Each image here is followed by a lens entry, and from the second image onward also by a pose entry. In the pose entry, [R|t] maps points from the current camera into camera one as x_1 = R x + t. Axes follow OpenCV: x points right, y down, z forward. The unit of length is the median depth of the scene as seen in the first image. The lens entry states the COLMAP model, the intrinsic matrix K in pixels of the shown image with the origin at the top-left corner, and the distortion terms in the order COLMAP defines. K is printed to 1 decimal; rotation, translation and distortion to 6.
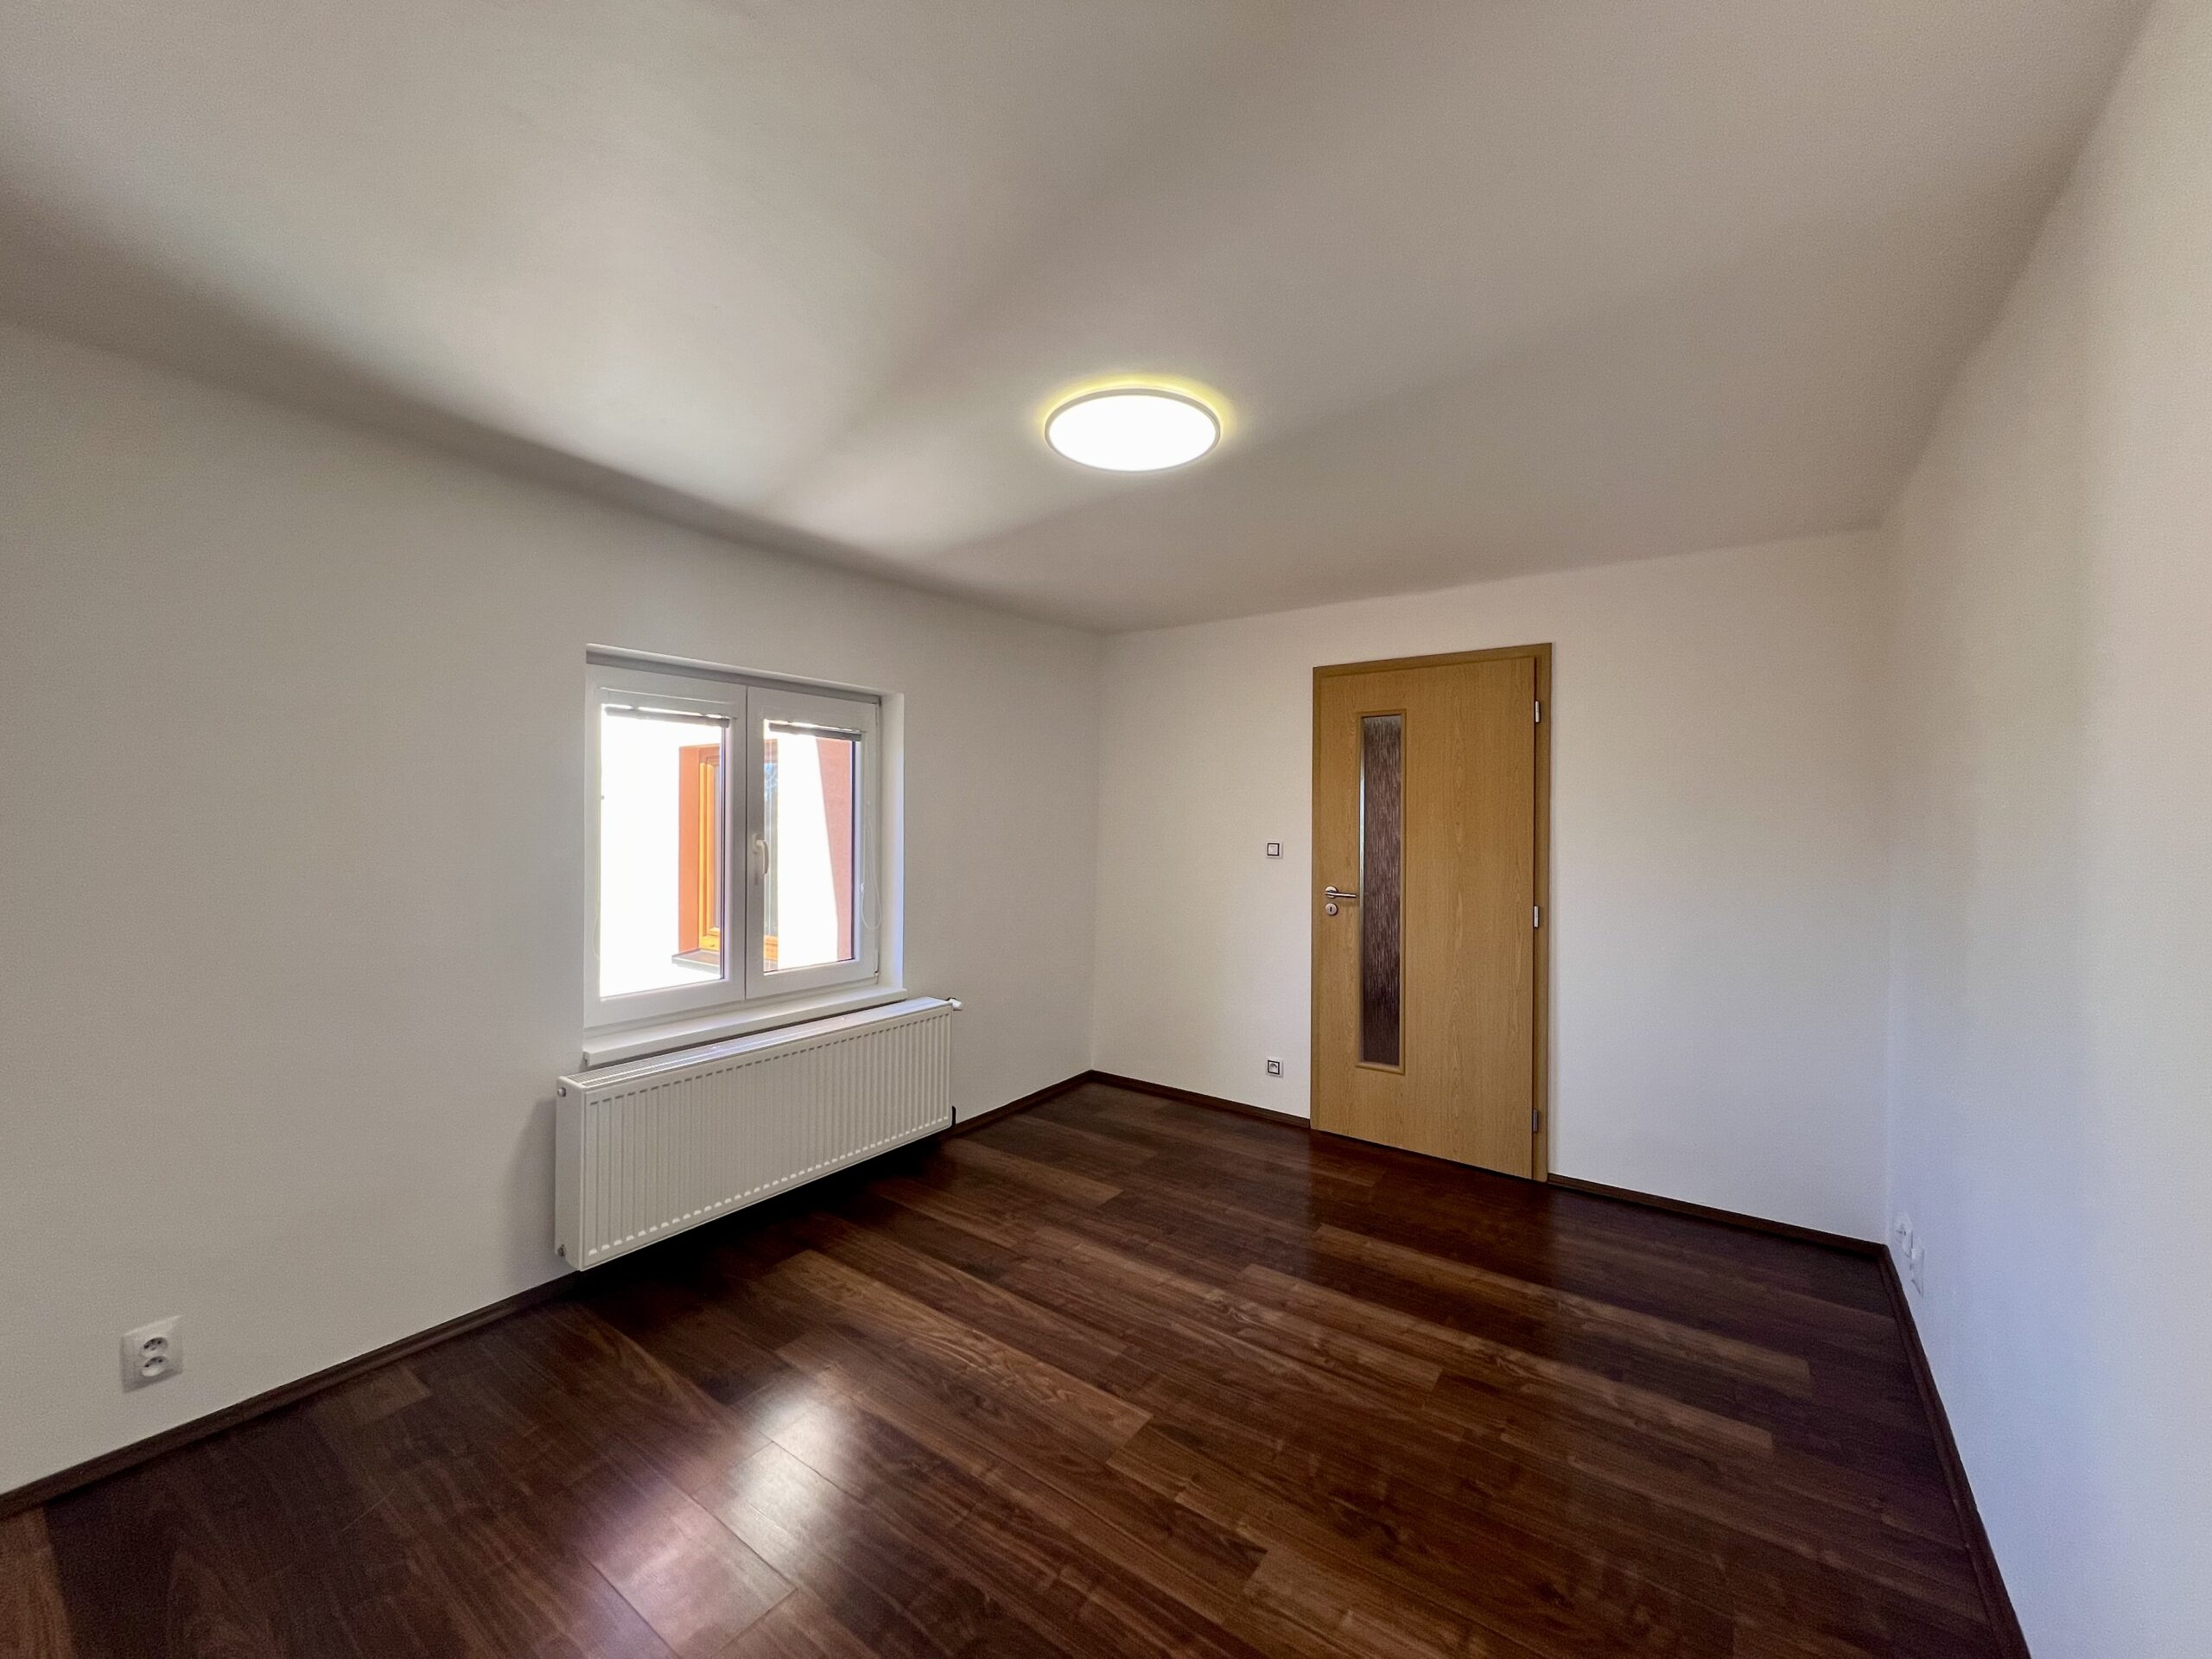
lens RADIAL K [[884.6, 0, 1100.8], [0, 884.6, 823.1], [0, 0, 1]] dist [-0.001825, 0.000661]
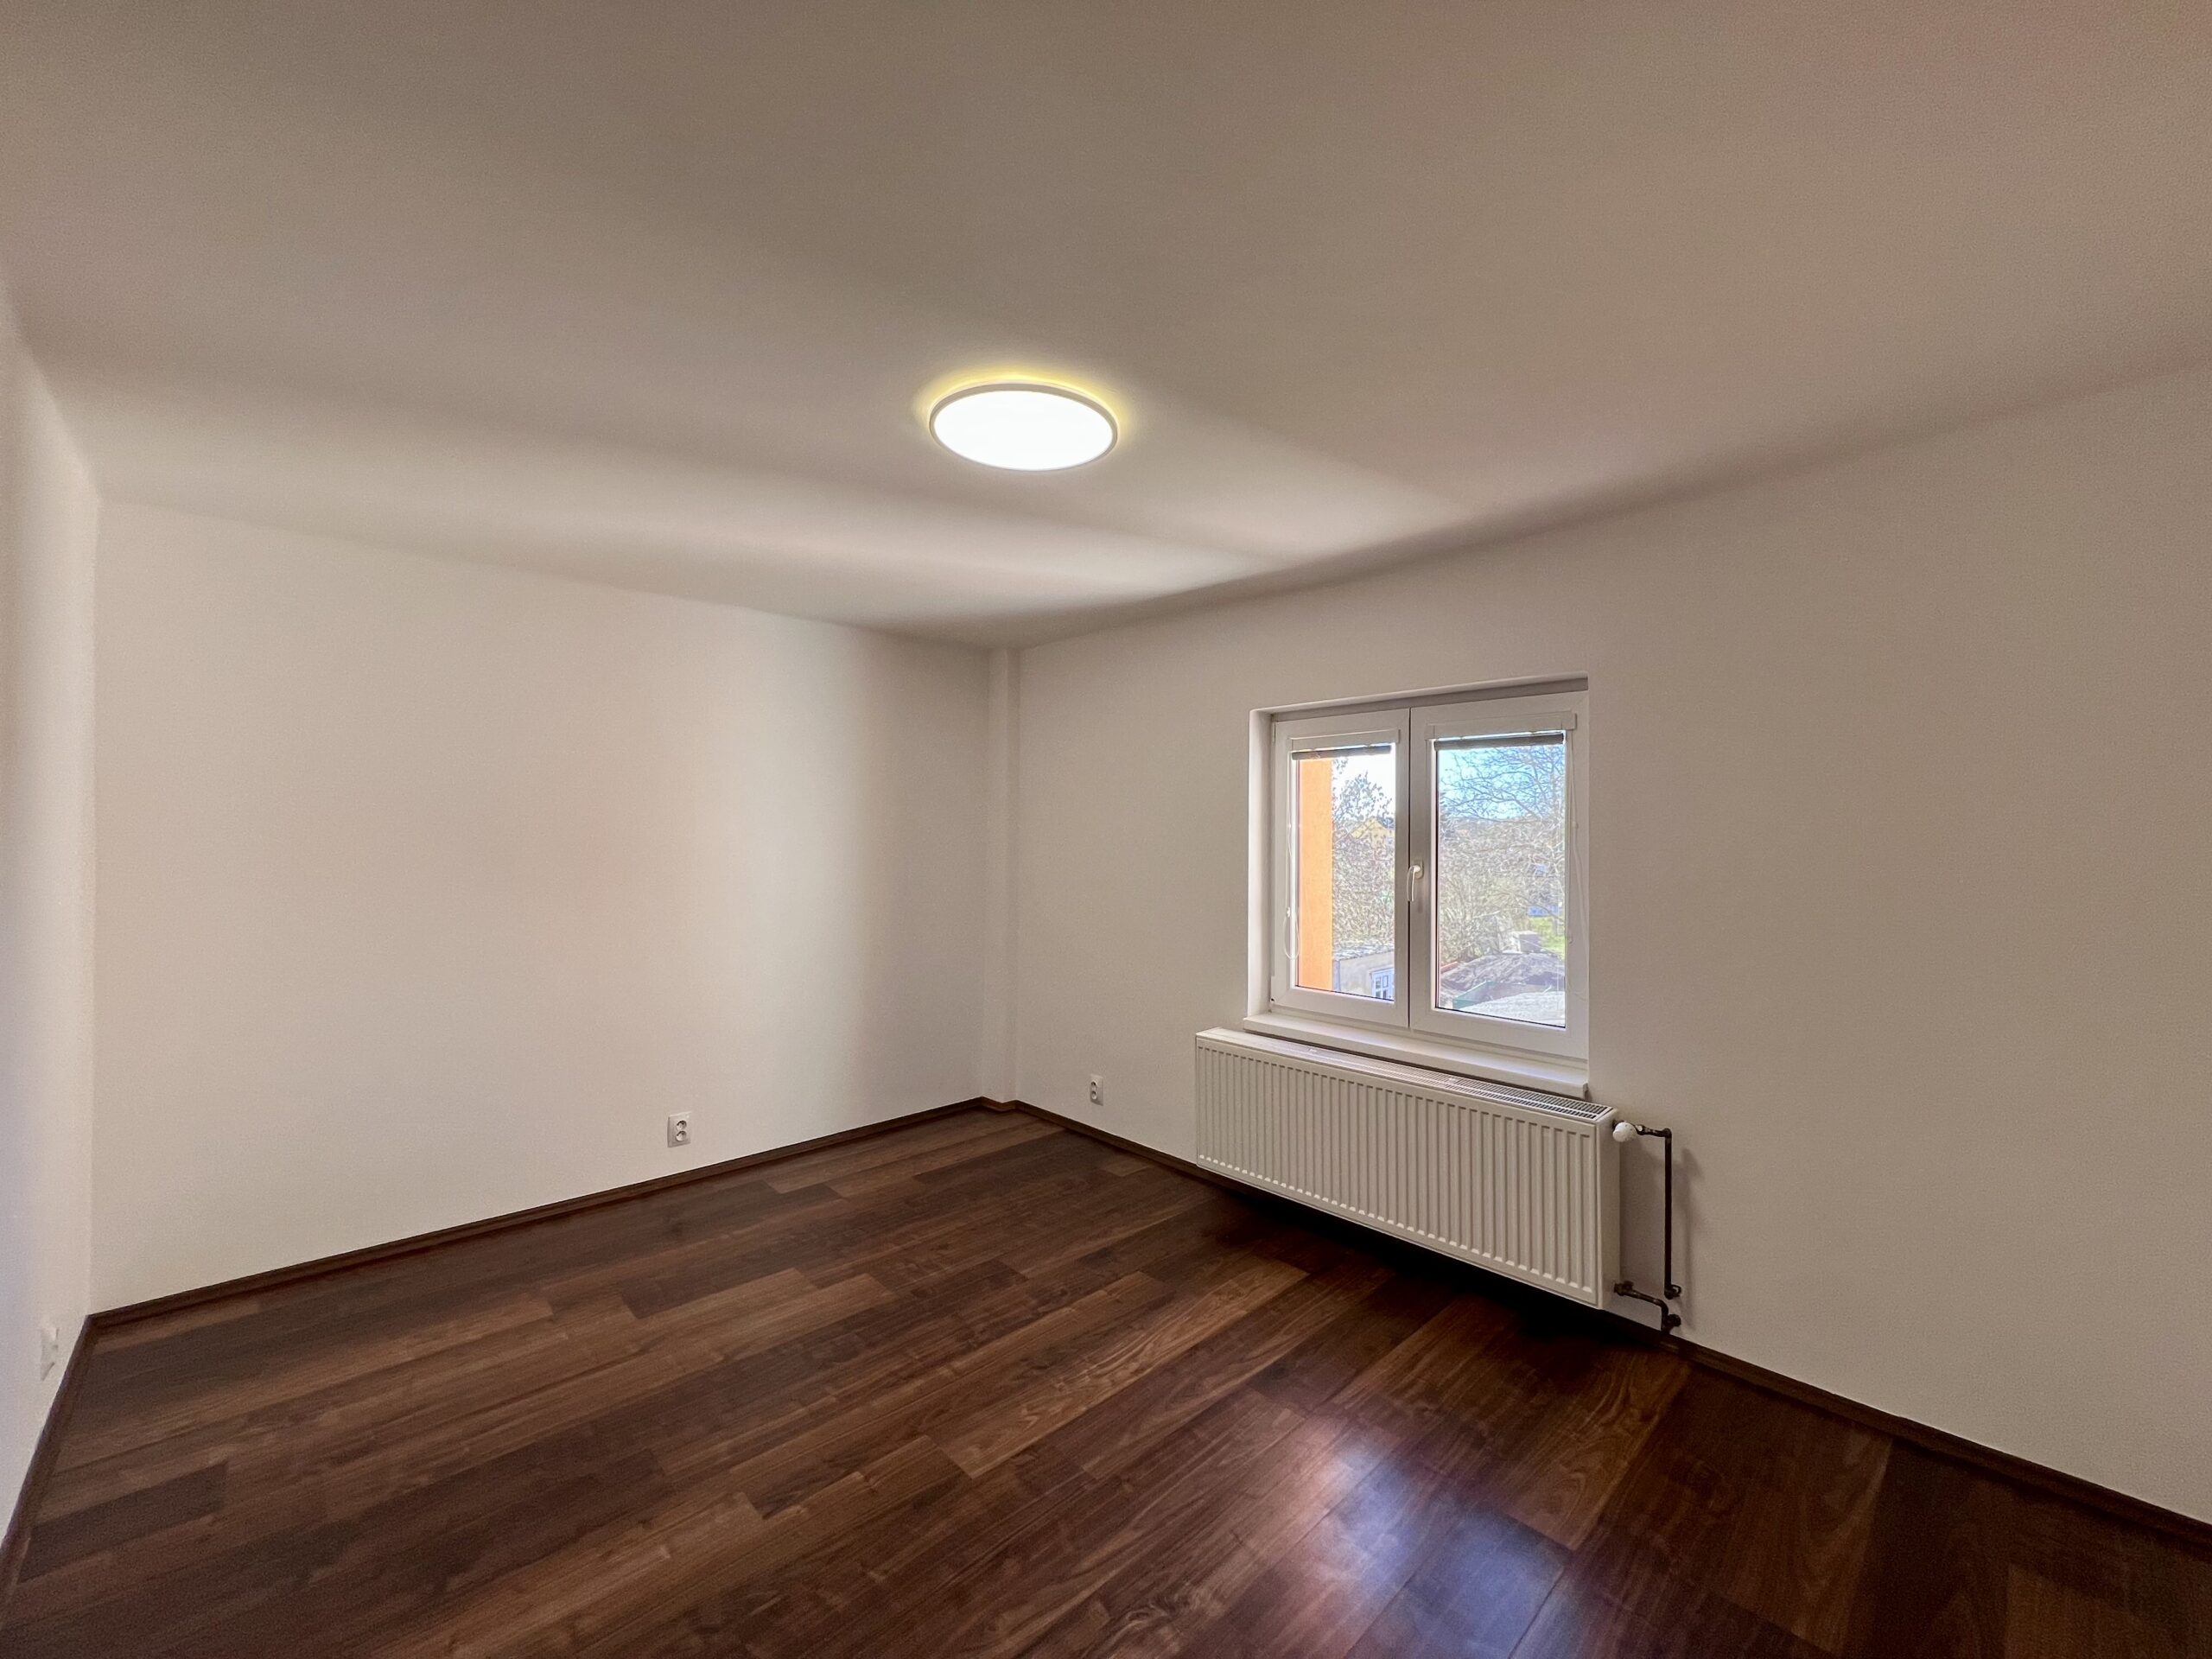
lens RADIAL K [[884.6, 0, 1100.8], [0, 884.6, 823.1], [0, 0, 1]] dist [-0.001825, 0.000661]
pose [[-0.191946, -0.018342, -0.981234, 0.878891], [-0.011632, 0.999798, -0.016414, -0.010085], [0.981337, 0.008263, -0.192120, 1.191371]]
